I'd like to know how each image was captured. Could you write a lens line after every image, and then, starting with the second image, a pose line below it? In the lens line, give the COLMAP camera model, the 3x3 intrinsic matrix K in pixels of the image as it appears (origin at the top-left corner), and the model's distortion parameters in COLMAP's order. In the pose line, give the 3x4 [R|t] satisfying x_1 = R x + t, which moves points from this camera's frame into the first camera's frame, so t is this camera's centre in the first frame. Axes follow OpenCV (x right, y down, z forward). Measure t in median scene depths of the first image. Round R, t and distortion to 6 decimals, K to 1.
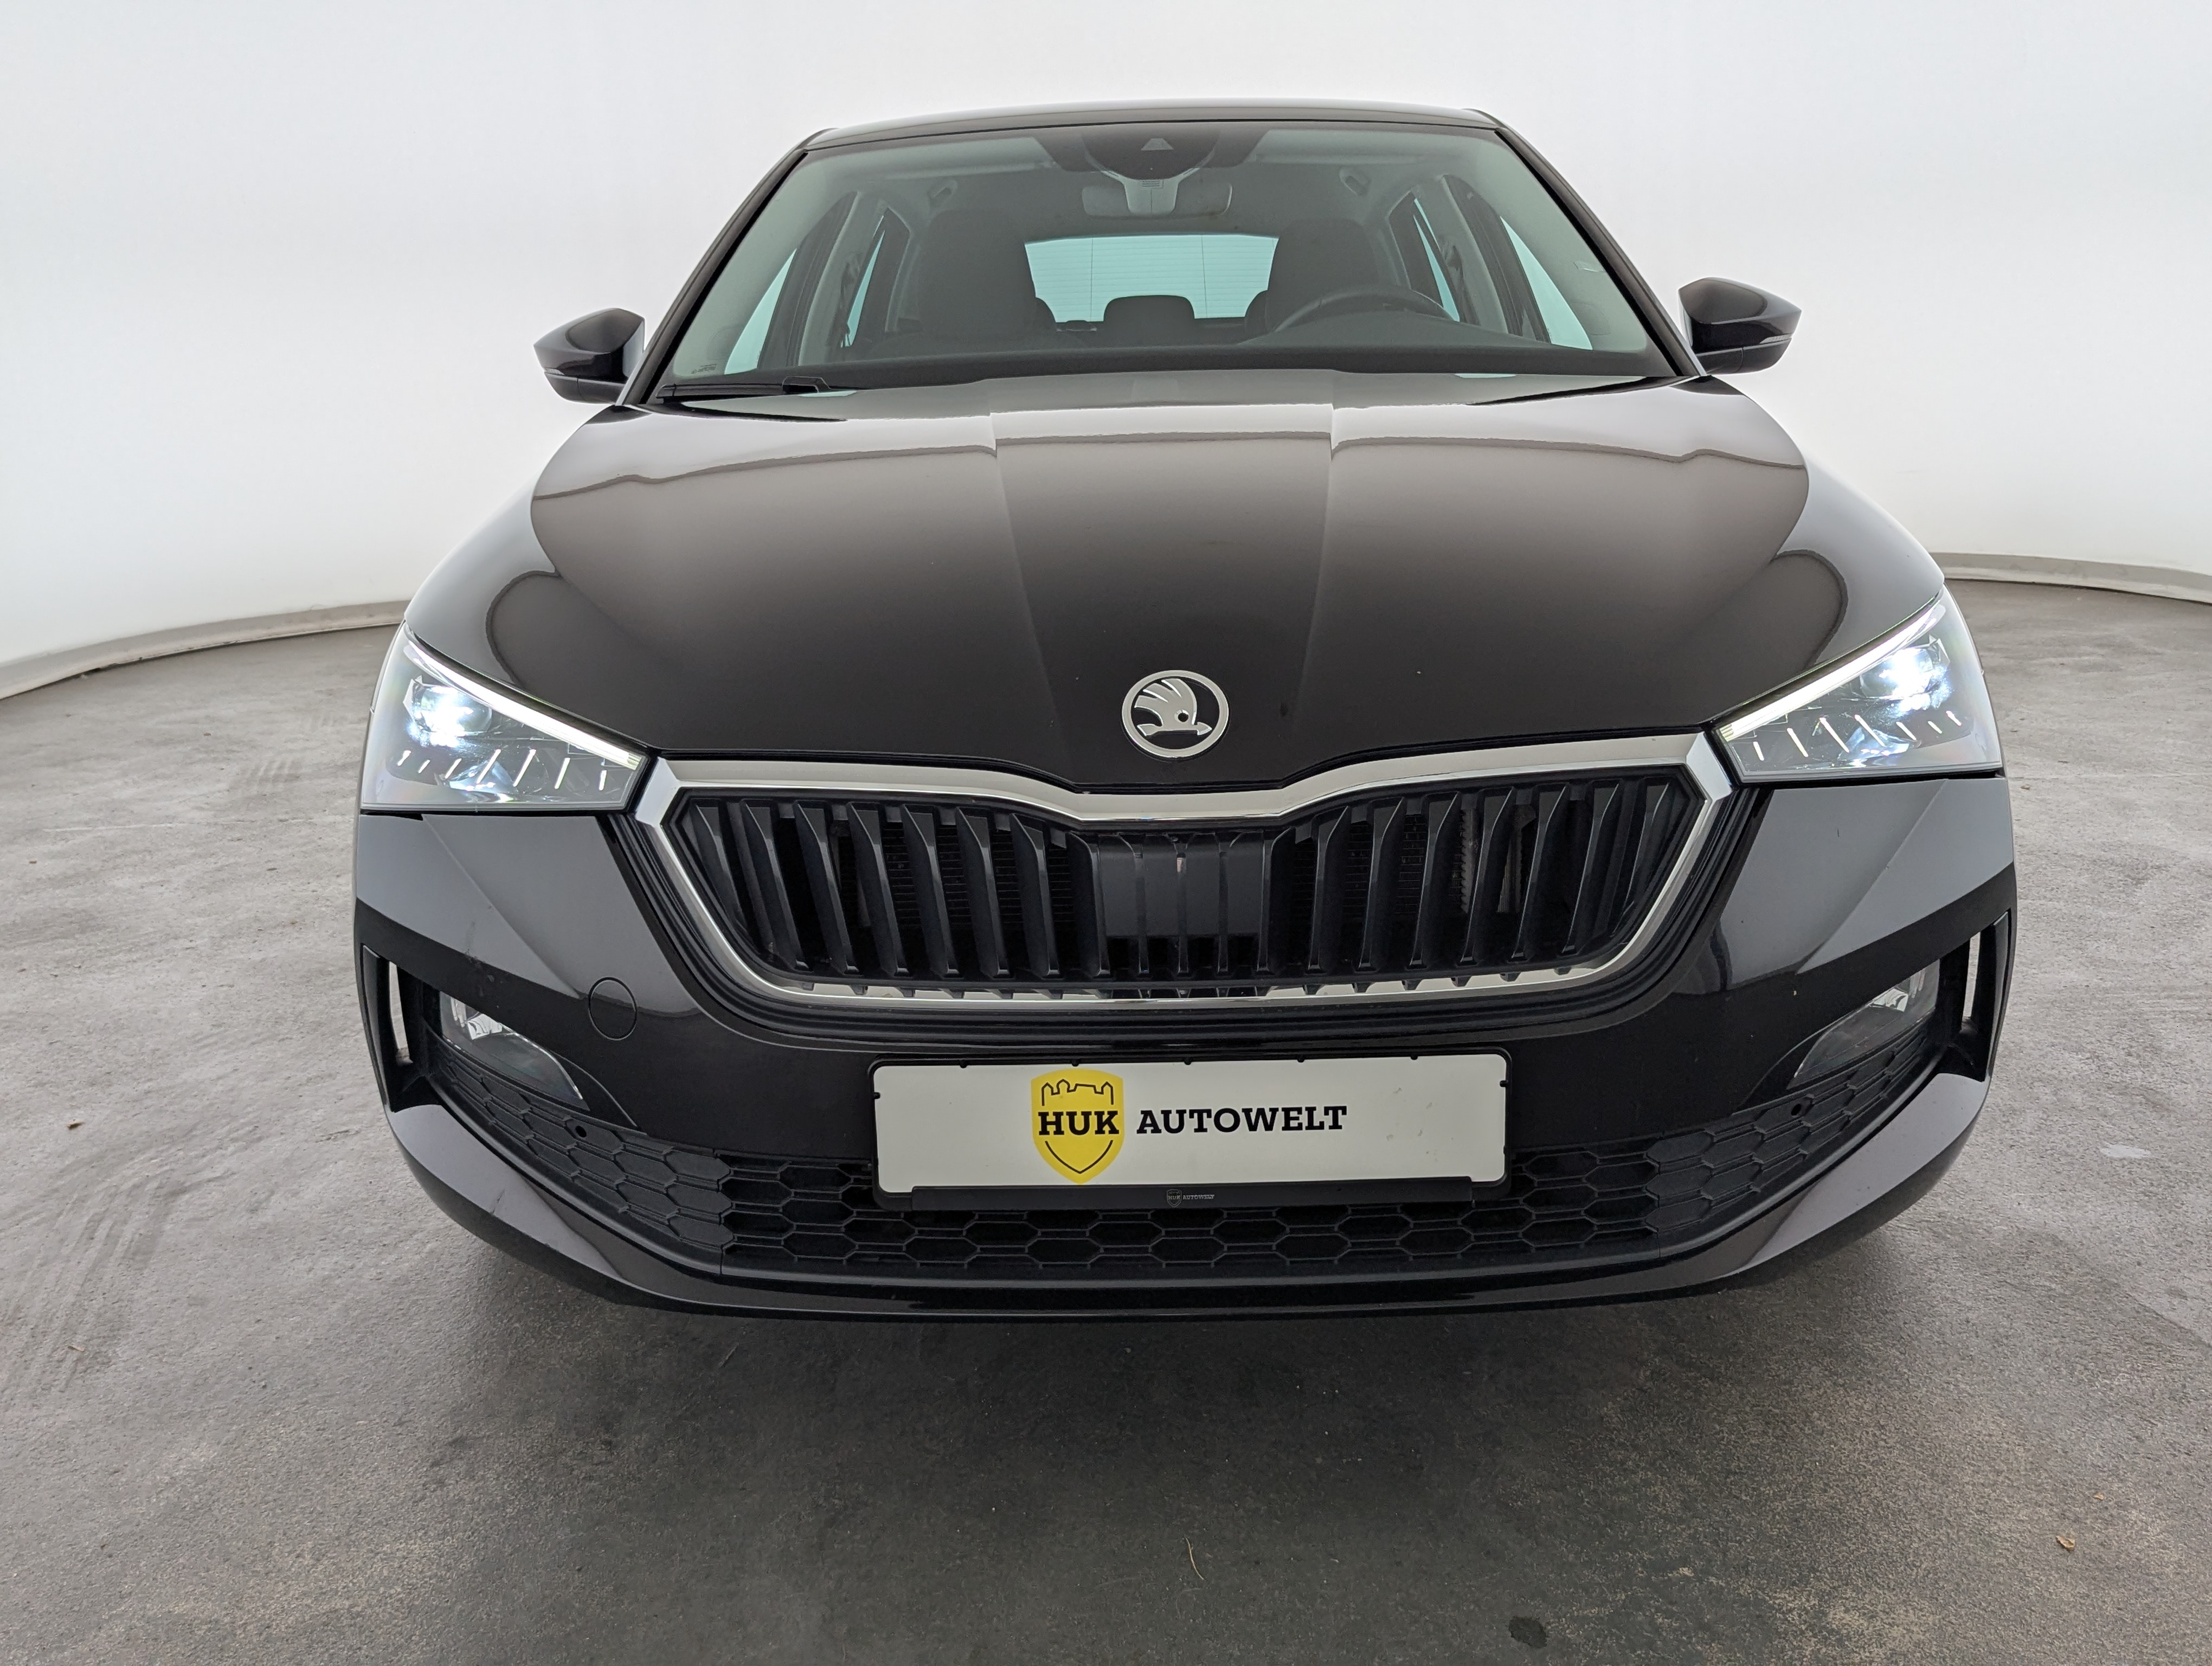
lens RADIAL K [[1986.4, 0, 1099.8], [0, 1986.4, 844.5], [0, 0, 1]] dist [0.045247, -0.006228]
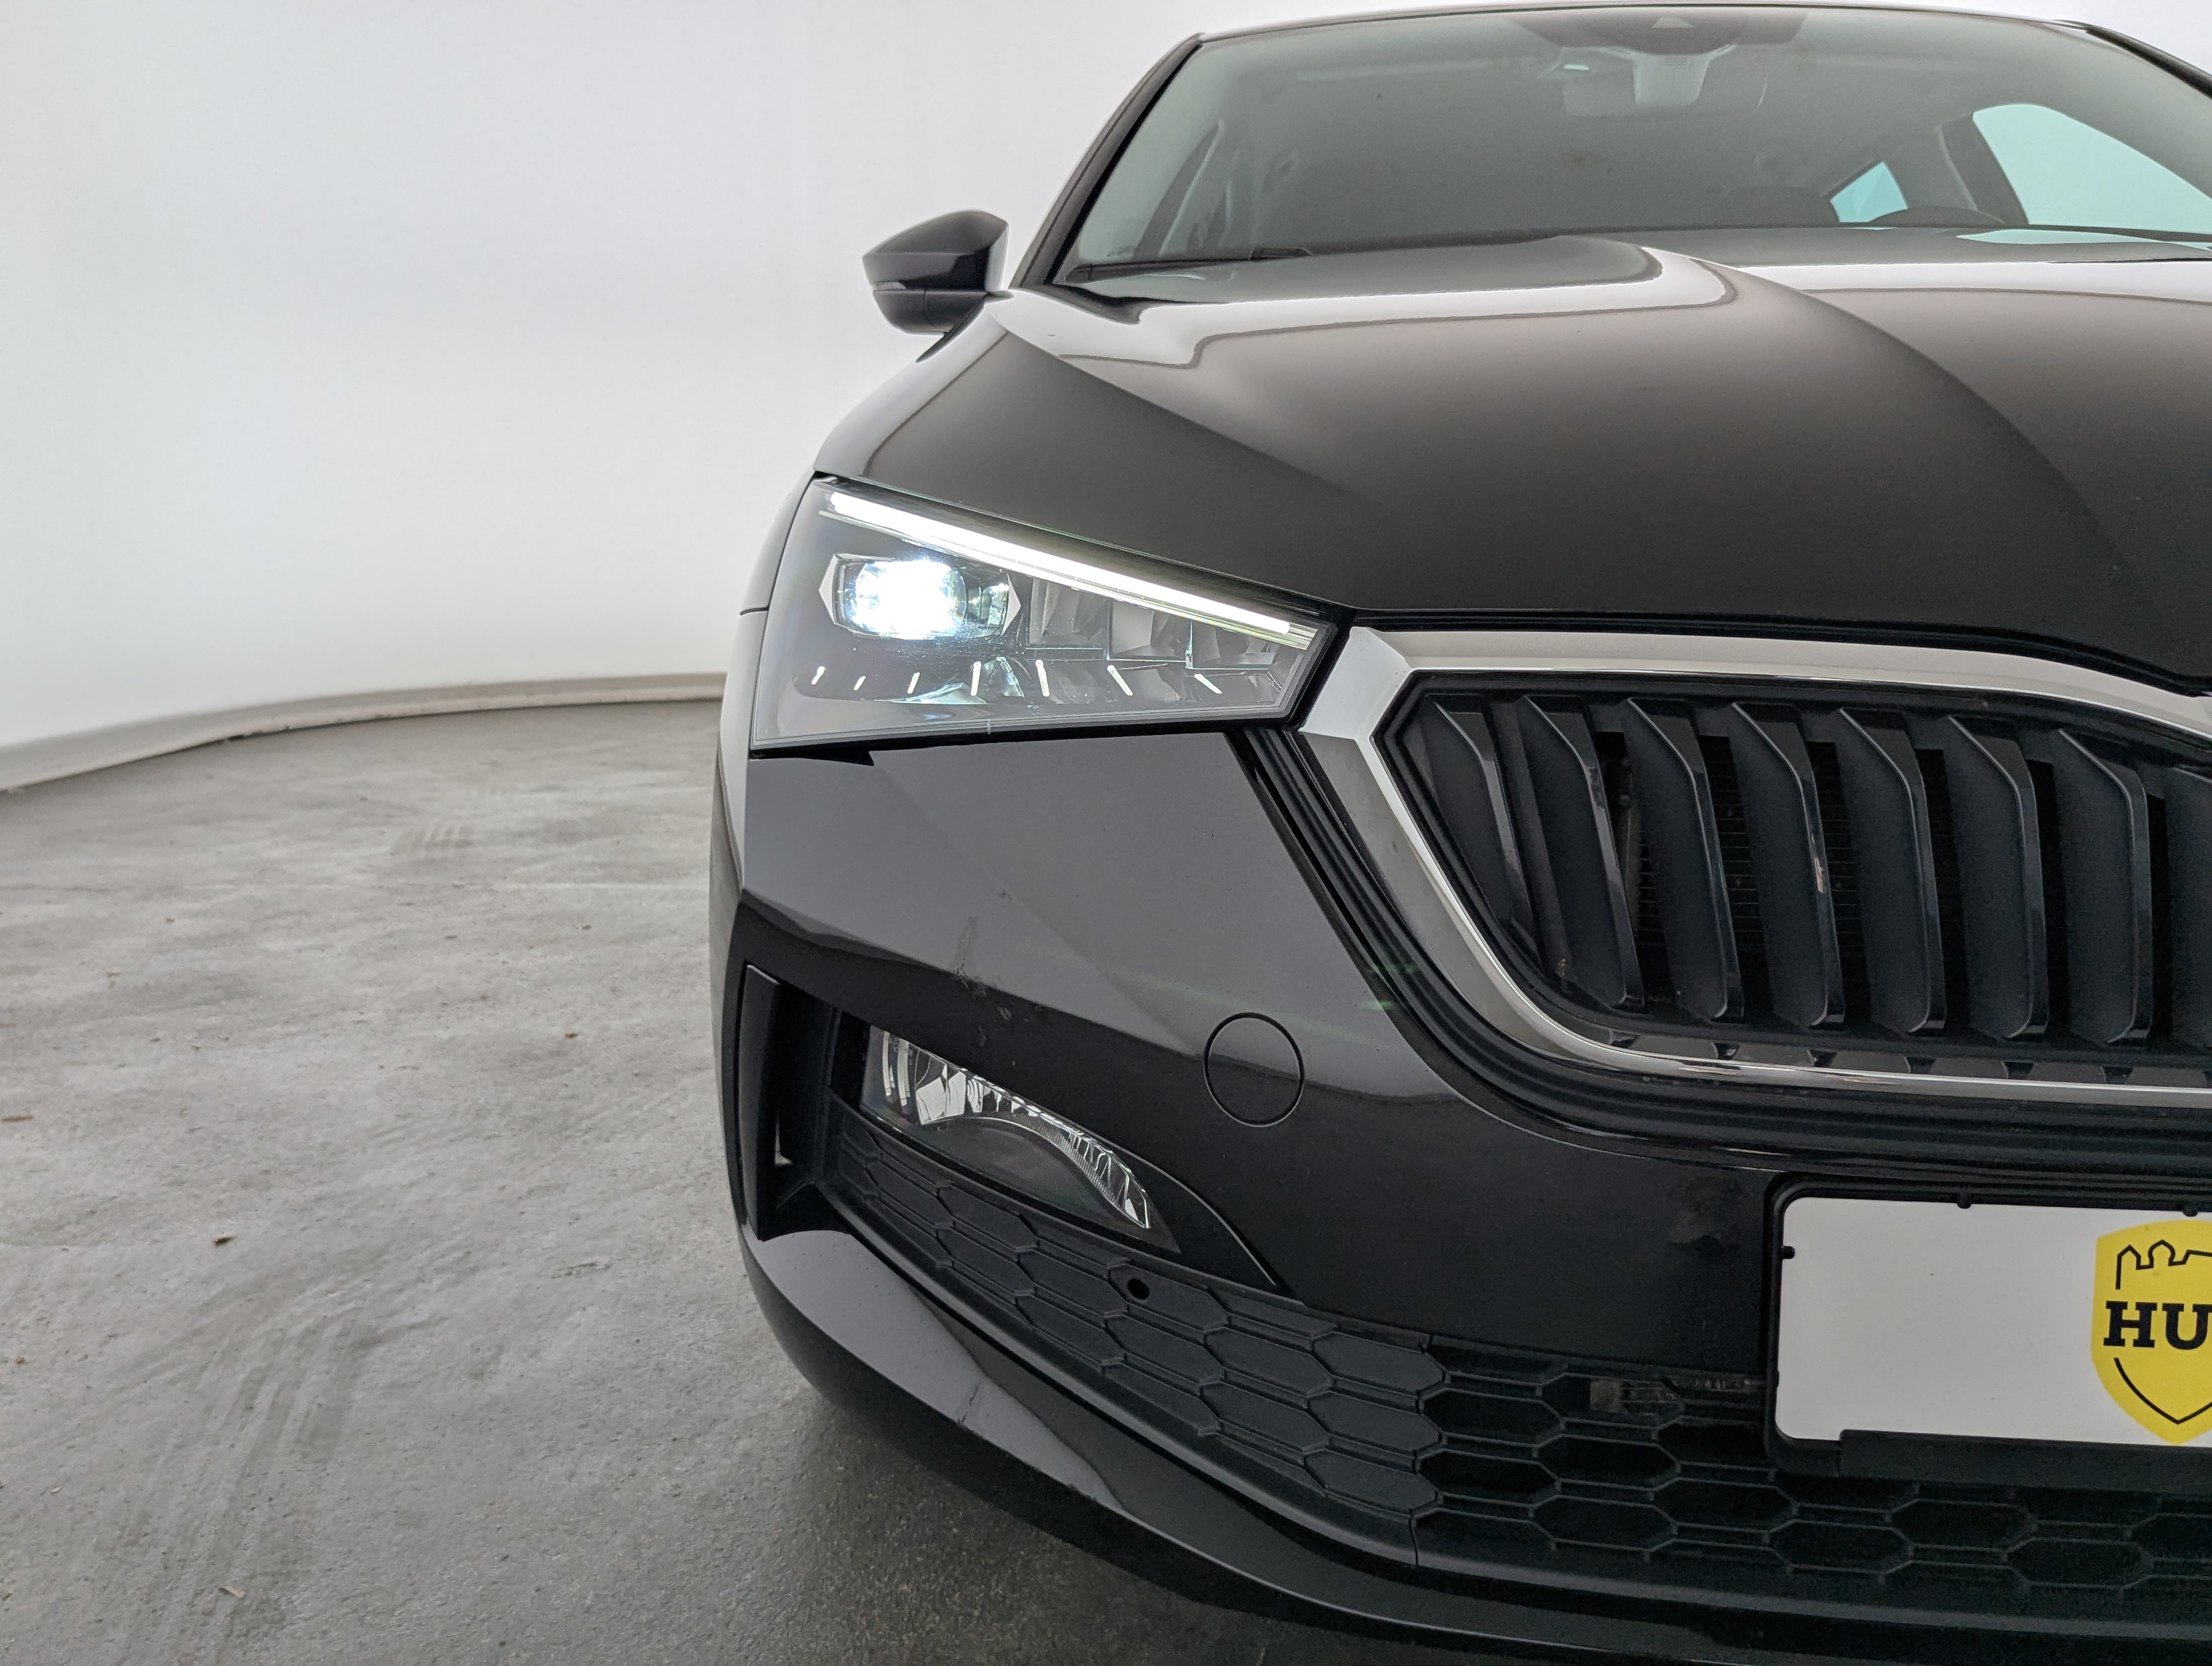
lens RADIAL K [[1986.4, 0, 1110.7], [0, 1986.4, 827.5], [0, 0, 1]] dist [0.045247, -0.006228]
pose [[0.998611, 0.035713, -0.038749, -0.203495], [-0.038881, 0.995679, -0.084335, 0.048465], [0.035569, 0.085724, 0.995684, 0.335021]]
